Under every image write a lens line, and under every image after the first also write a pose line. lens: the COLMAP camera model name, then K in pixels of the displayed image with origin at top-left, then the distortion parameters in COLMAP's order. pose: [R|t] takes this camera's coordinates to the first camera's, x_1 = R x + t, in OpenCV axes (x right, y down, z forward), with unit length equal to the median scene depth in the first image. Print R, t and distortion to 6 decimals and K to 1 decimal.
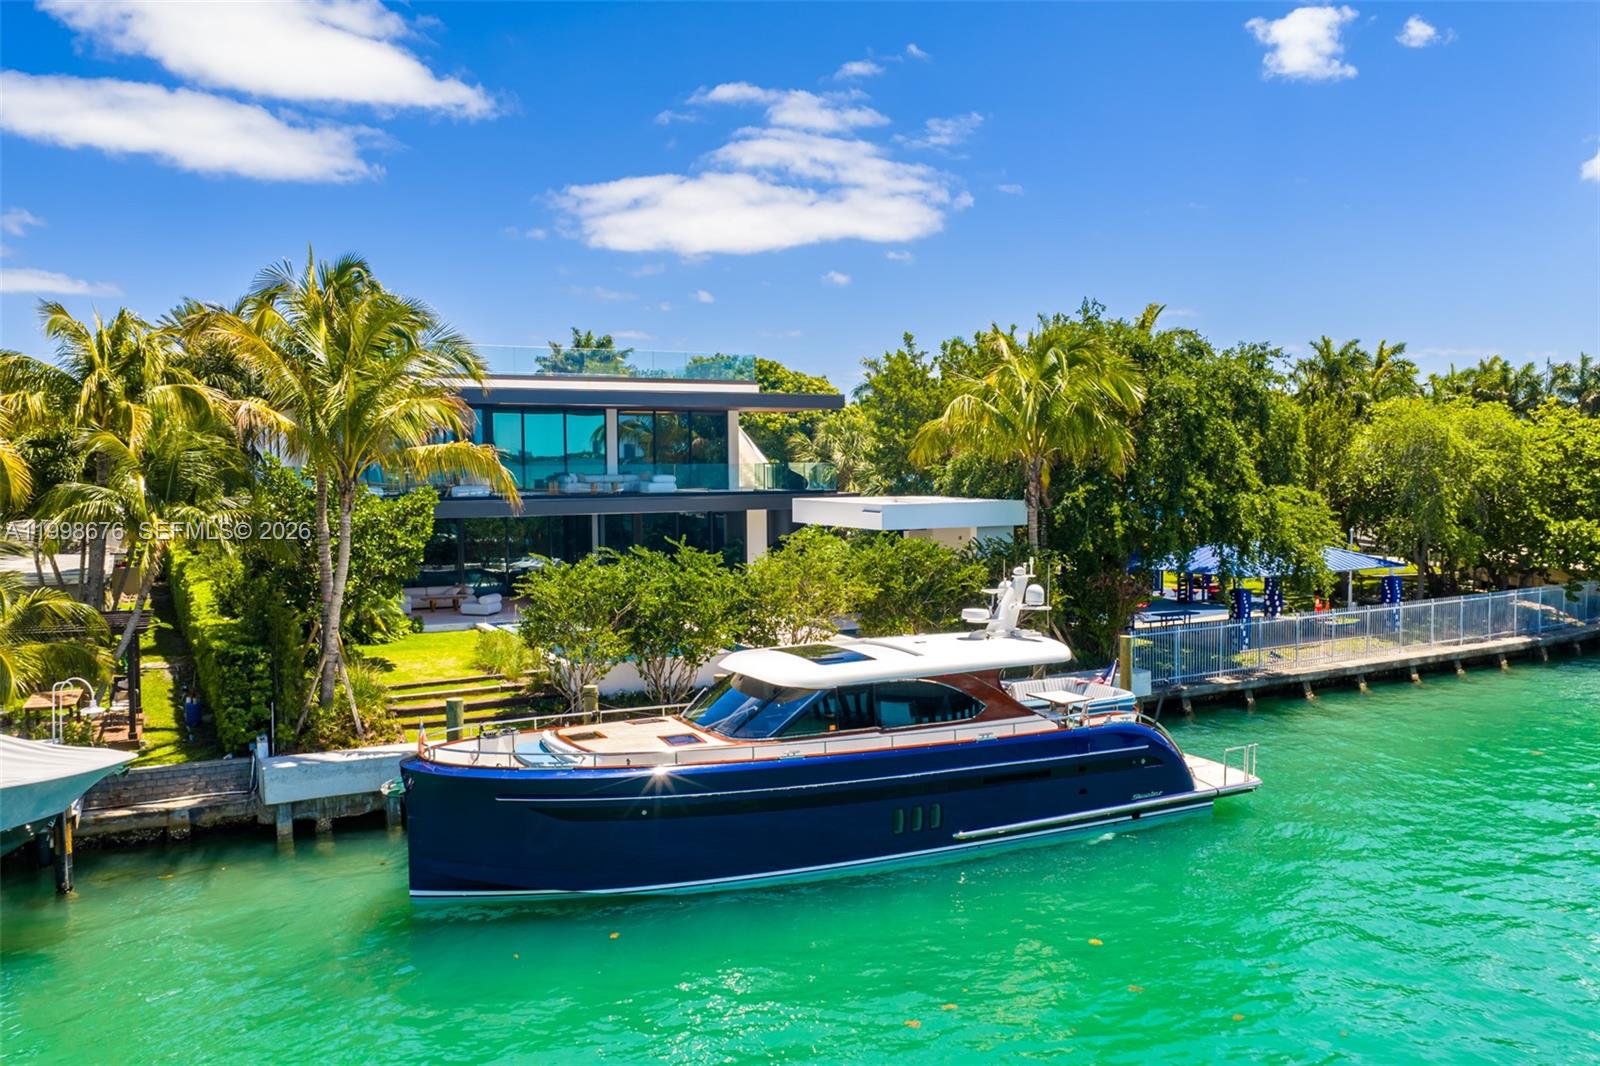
lens RADIAL K [[1336.9, 0, 800.0], [0, 1336.9, 533.0], [0, 0, 1]] dist [0.020876, -0.010475]
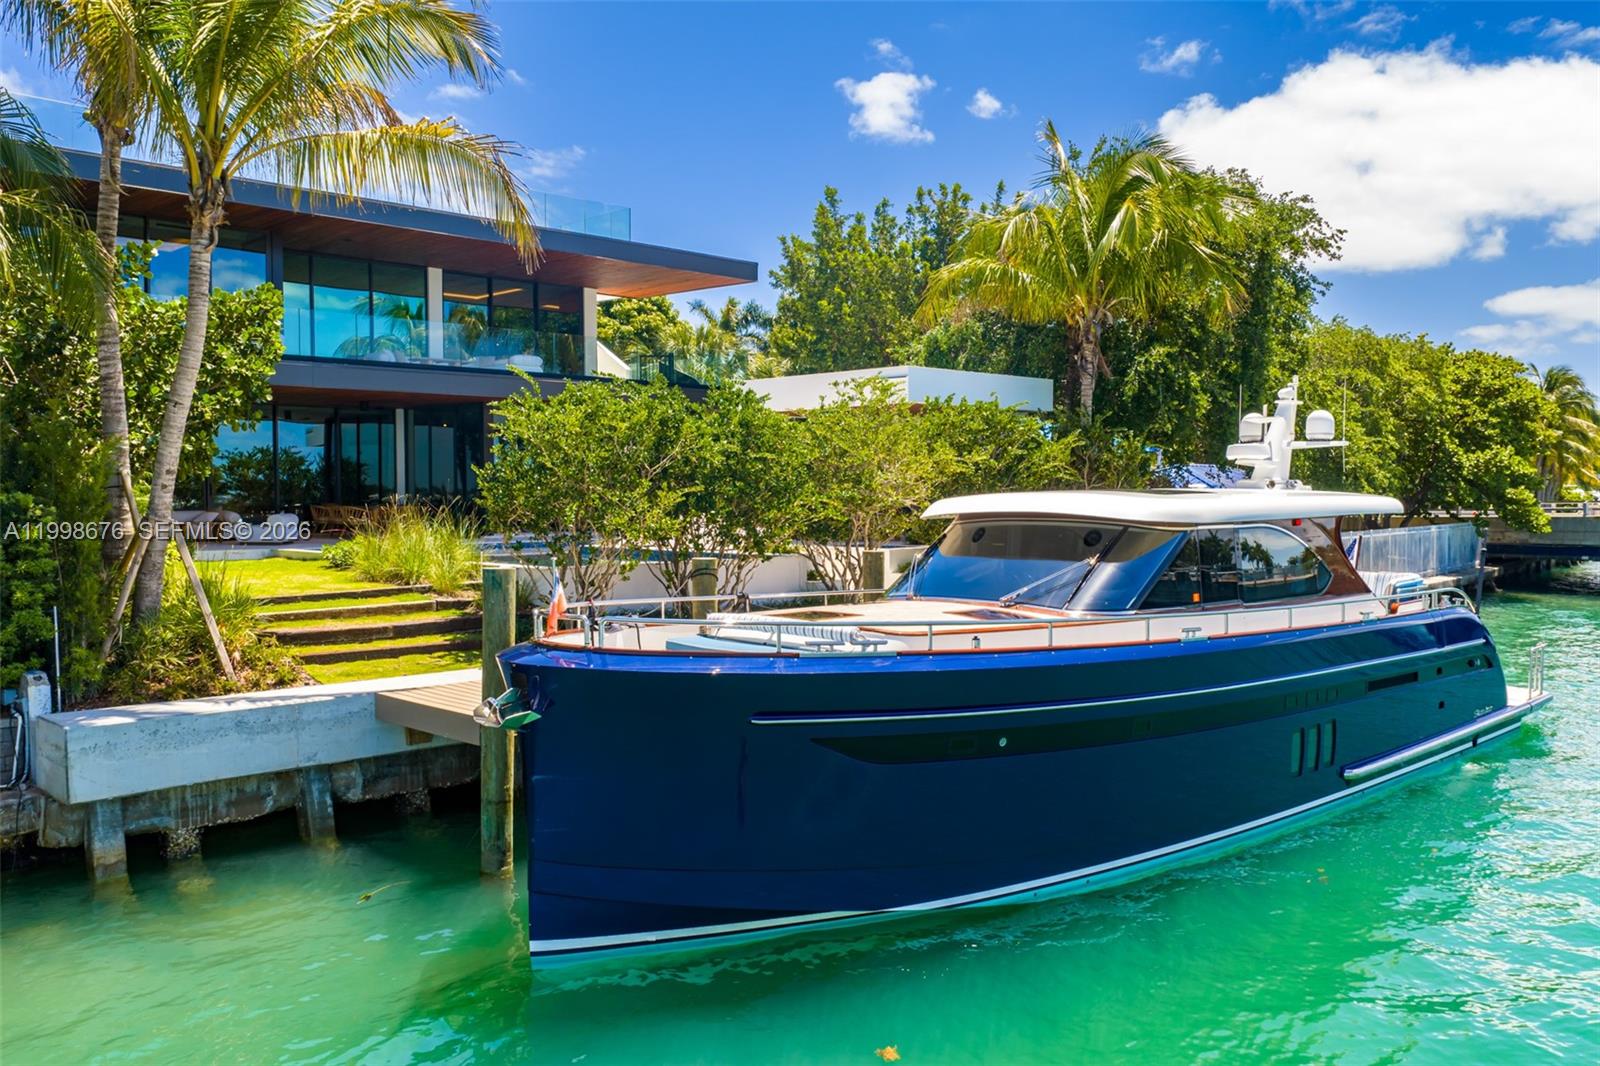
lens RADIAL K [[1336.9, 0, 800.0], [0, 1336.9, 533.0], [0, 0, 1]] dist [0.020876, -0.010475]
pose [[0.956028, -0.005334, 0.293228, -0.266394], [0.013623, 0.999563, -0.026233, 0.112357], [-0.292960, 0.029074, 0.955683, 0.425563]]
